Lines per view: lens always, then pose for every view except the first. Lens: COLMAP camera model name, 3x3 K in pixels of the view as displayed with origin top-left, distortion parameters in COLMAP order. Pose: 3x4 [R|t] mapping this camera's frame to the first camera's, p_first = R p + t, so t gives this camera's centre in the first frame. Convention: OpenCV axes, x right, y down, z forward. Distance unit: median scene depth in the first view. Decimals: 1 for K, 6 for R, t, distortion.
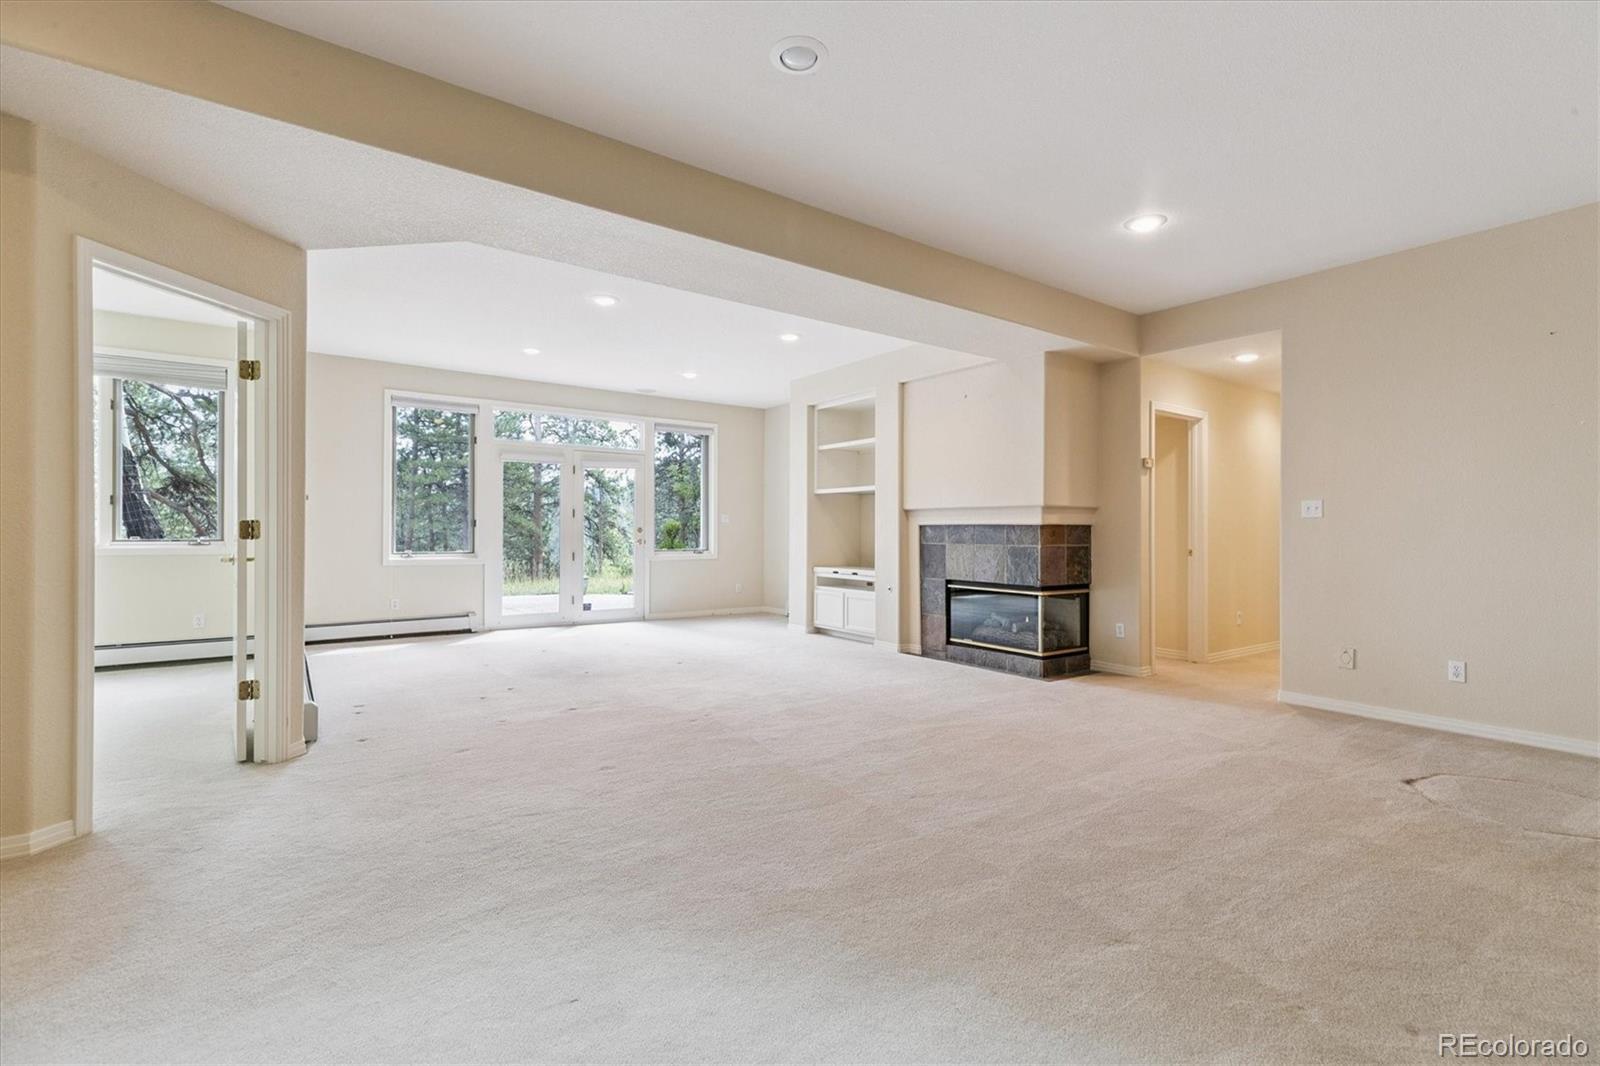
lens RADIAL K [[728.3, 0, 804.1], [0, 728.3, 528.9], [0, 0, 1]] dist [-0.000152, 0.000036]
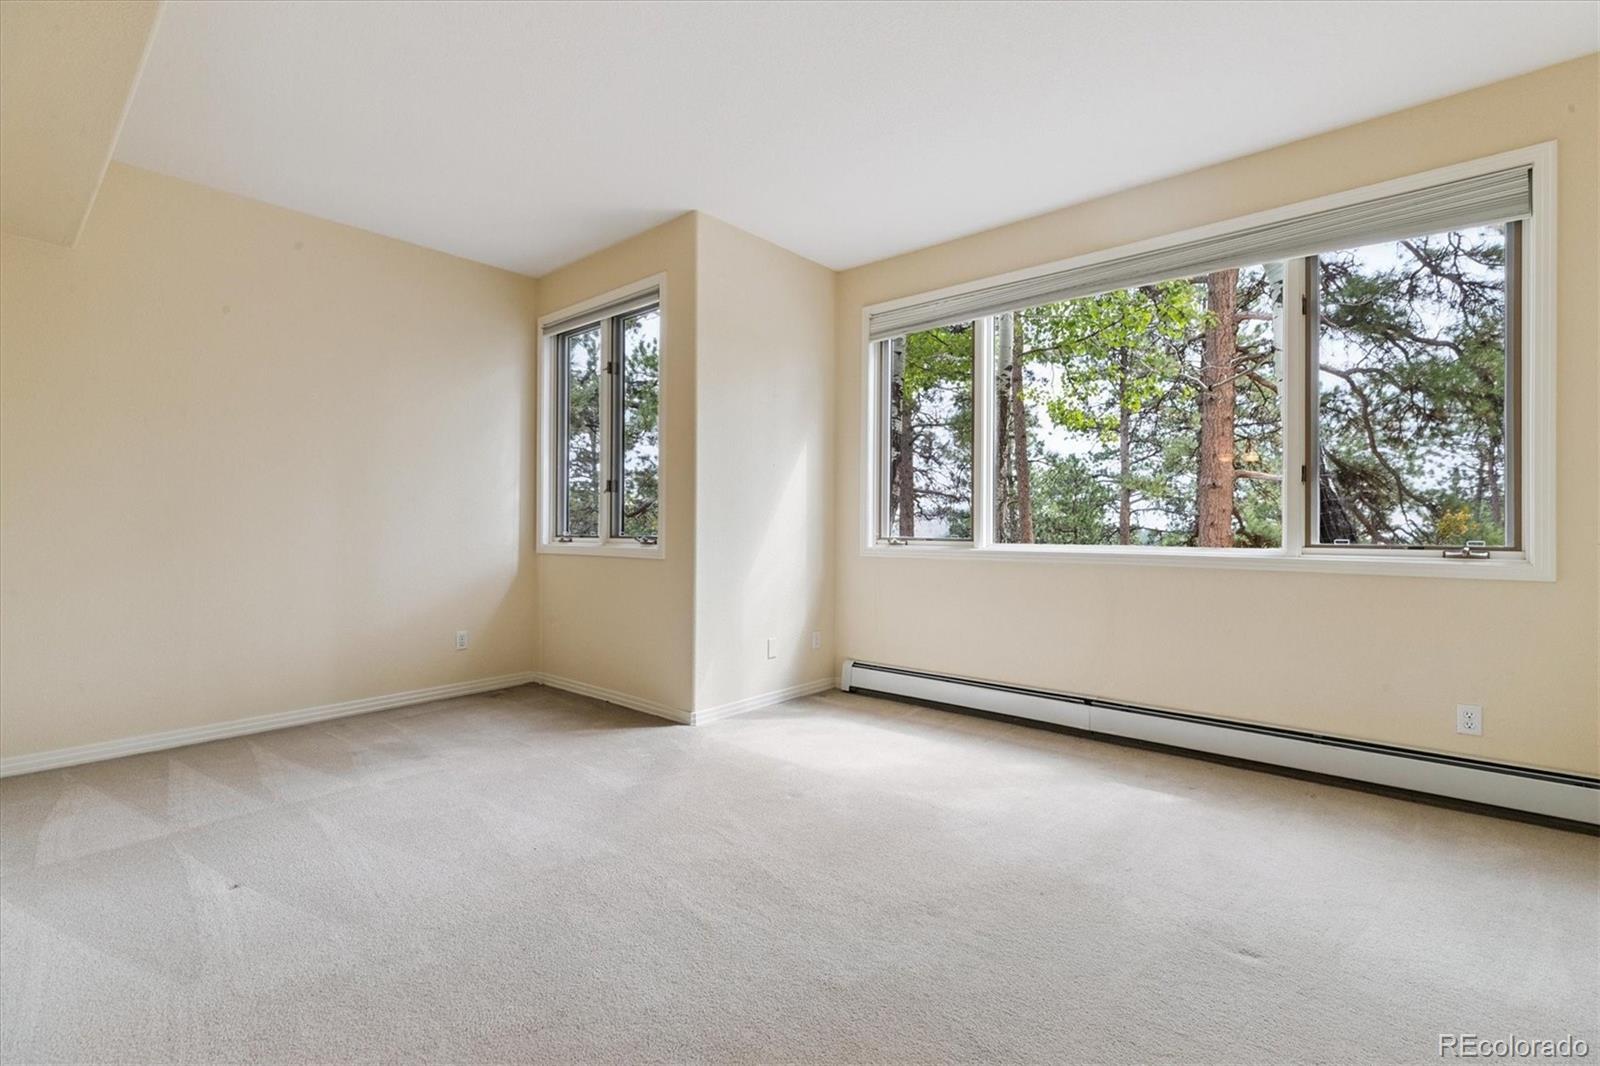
lens RADIAL K [[728.3, 0, 803.6], [0, 728.3, 526.7], [0, 0, 1]] dist [-0.000152, 0.000036]
pose [[0.230382, -0.006189, -0.973081, -0.152158], [0.006030, 0.999970, -0.004932, 0.000358], [0.973082, -0.004732, 0.230412, 0.152124]]
